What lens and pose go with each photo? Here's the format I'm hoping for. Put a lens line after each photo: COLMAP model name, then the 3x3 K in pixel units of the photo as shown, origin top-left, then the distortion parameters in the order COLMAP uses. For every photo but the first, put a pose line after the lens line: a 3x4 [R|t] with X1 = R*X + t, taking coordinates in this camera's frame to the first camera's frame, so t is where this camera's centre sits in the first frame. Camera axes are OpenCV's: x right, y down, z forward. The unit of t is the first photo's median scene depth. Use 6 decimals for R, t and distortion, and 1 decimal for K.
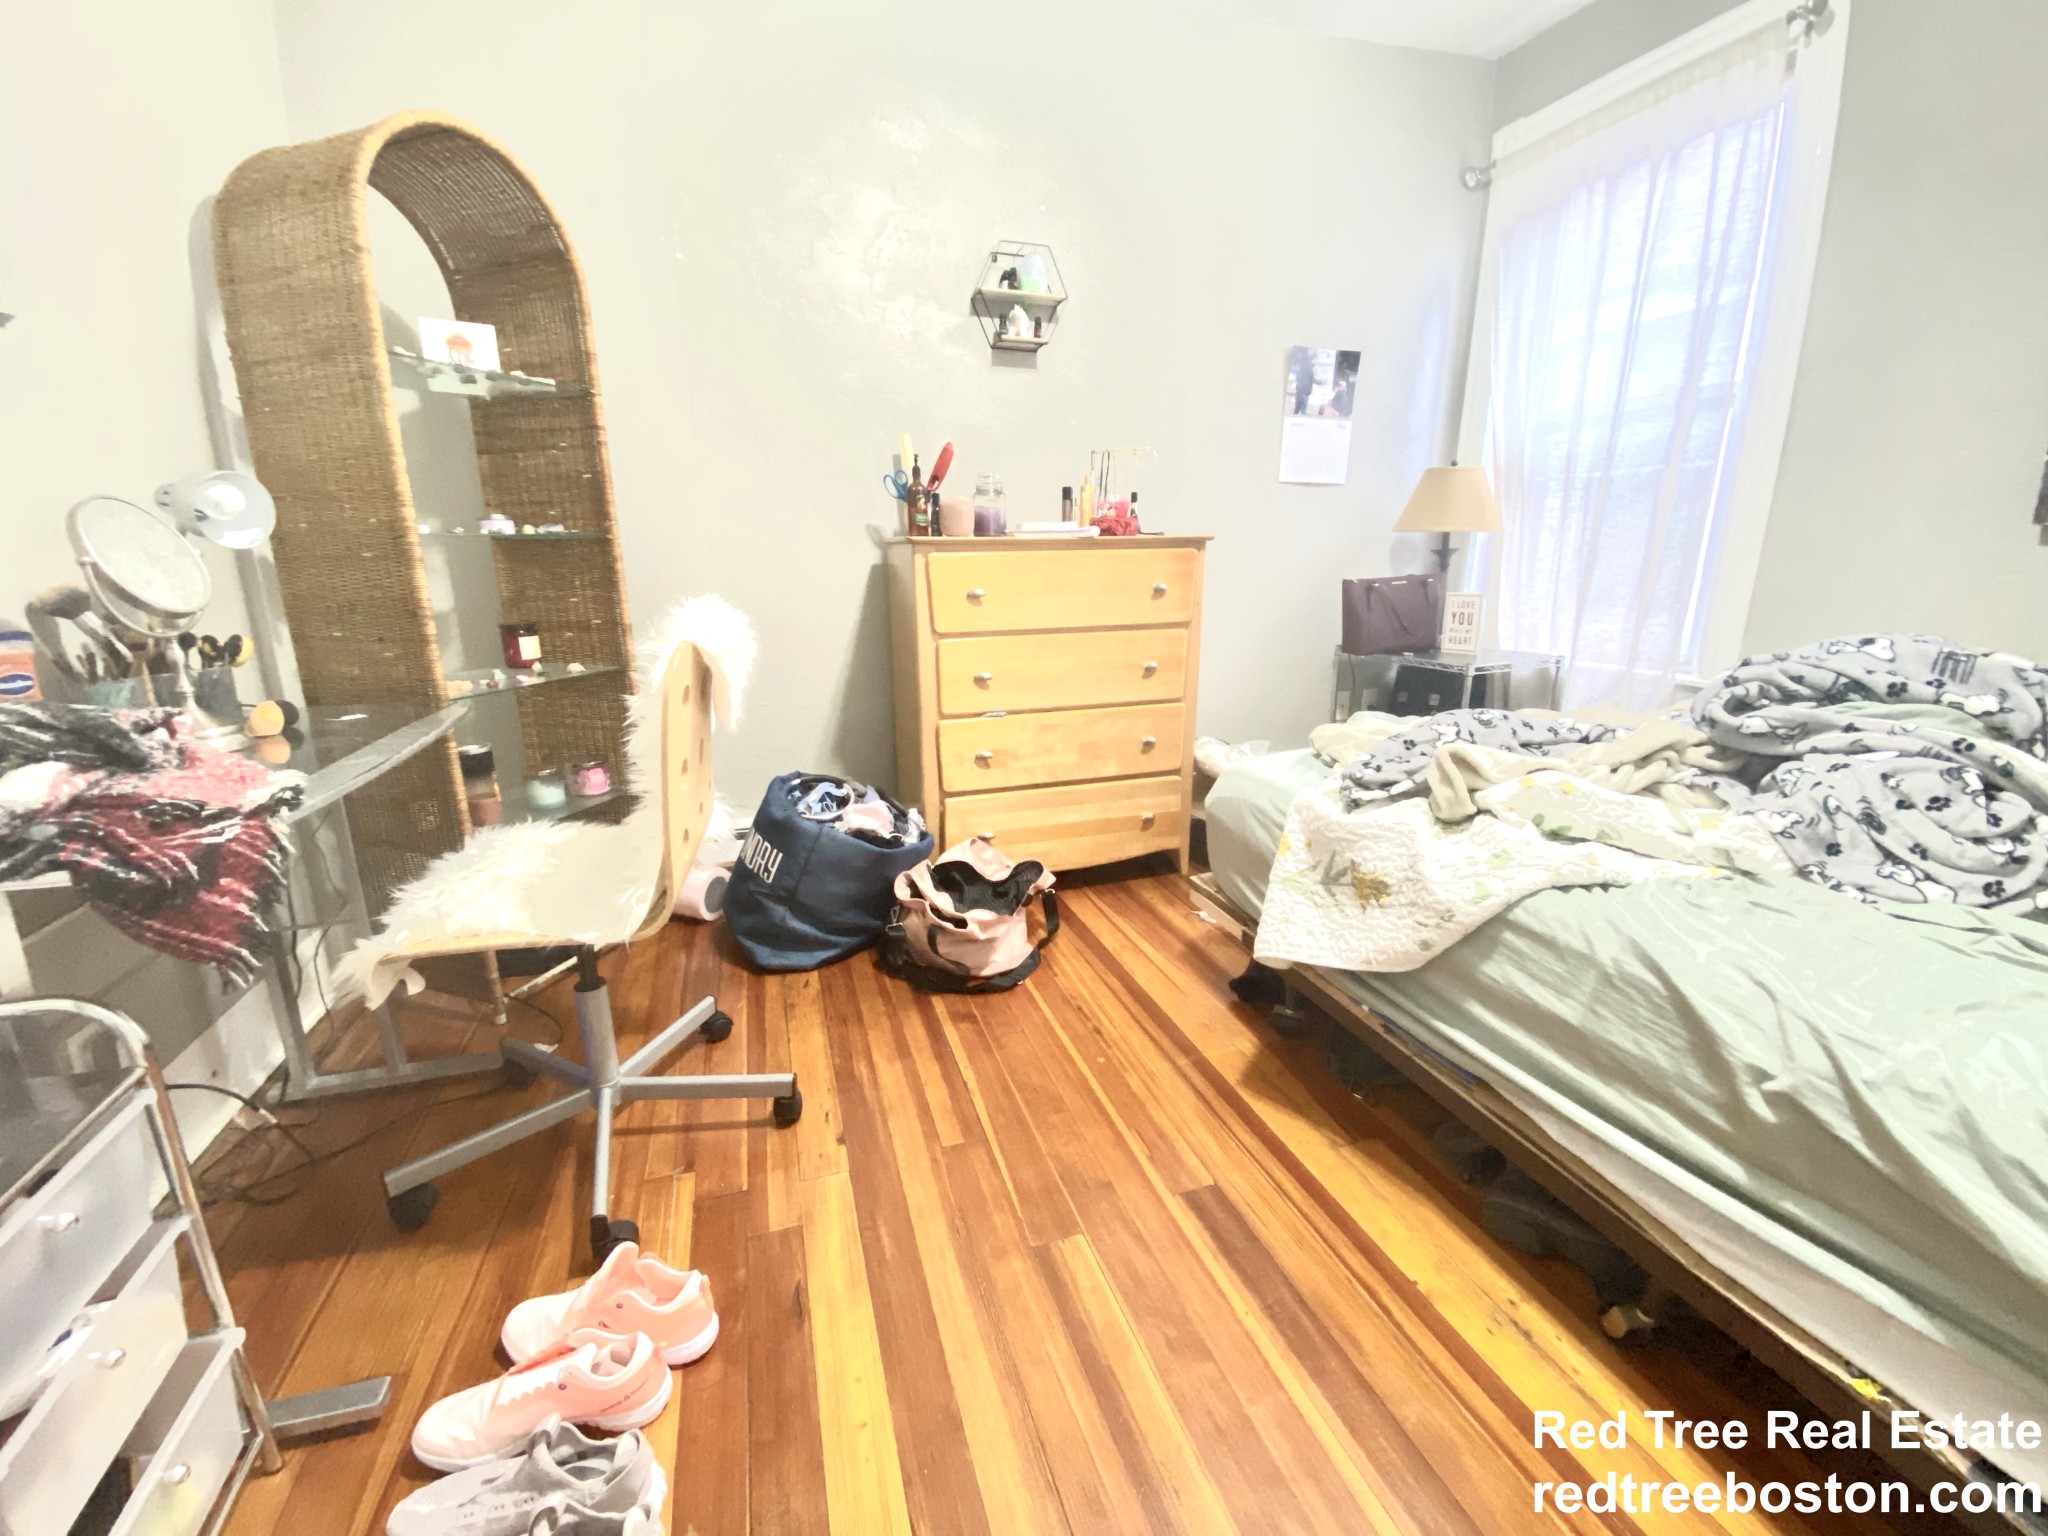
lens RADIAL K [[819.3, 0, 1019.5], [0, 819.3, 784.4], [0, 0, 1]] dist [0.039776, -0.033085]
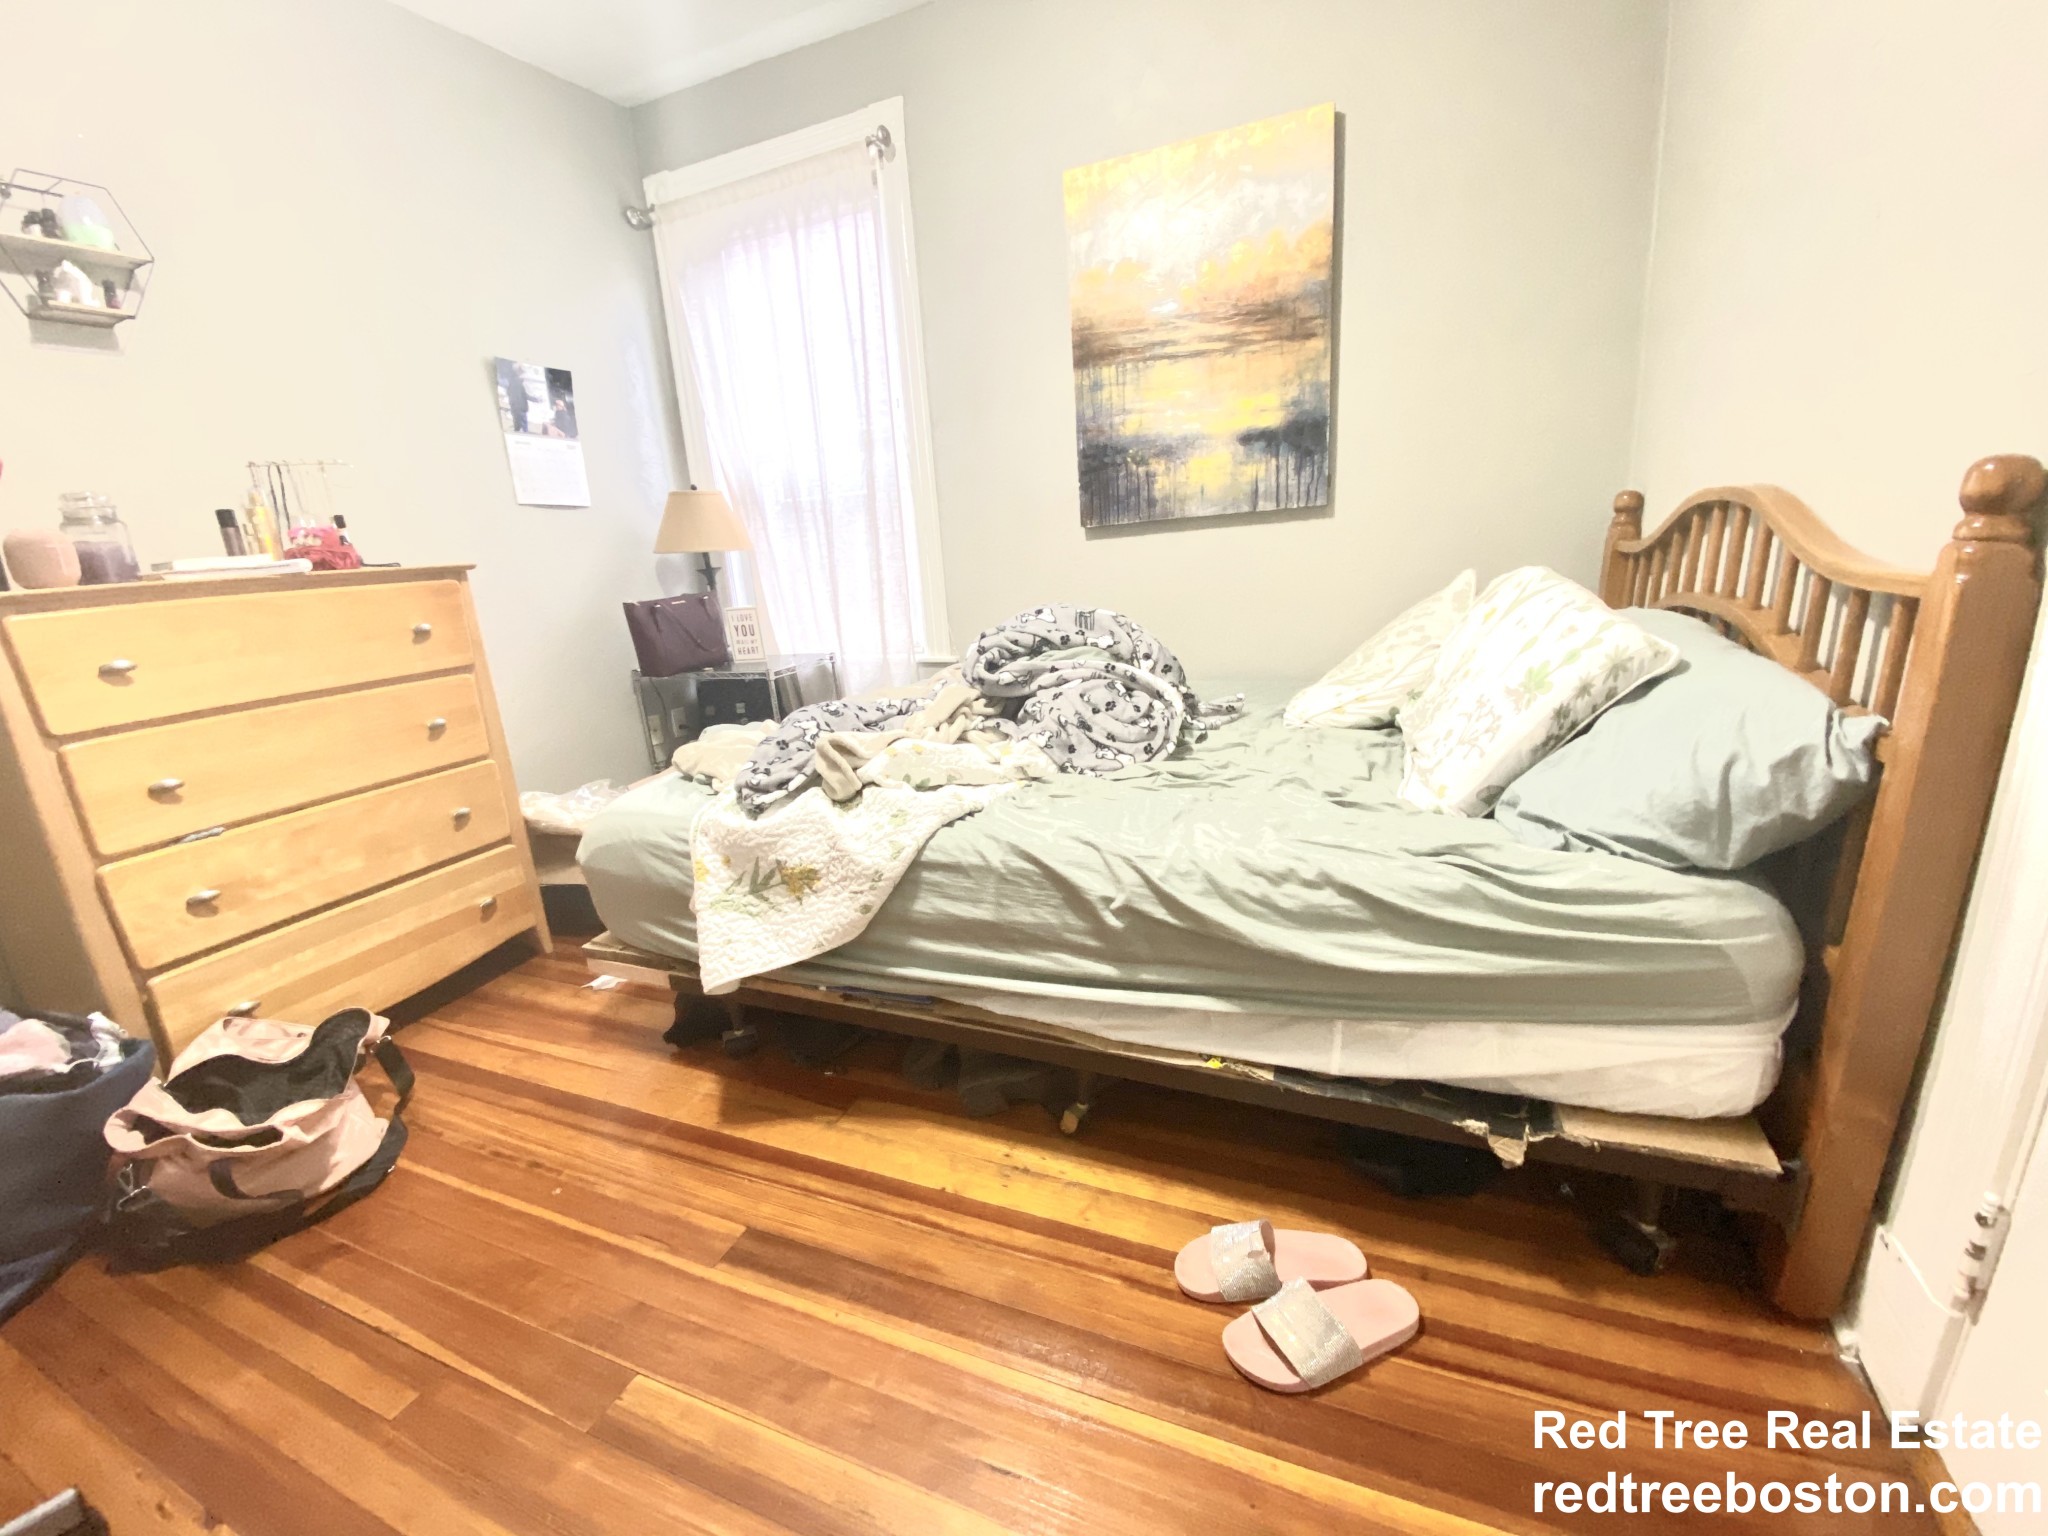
lens RADIAL K [[832.0, 0, 1022.7], [0, 832.0, 775.5], [0, 0, 1]] dist [0.031492, -0.024792]
pose [[0.640286, -0.233960, 0.731640, -0.123119], [0.262440, 0.961800, 0.077889, -0.010679], [-0.721914, 0.142141, 0.677227, 0.032269]]
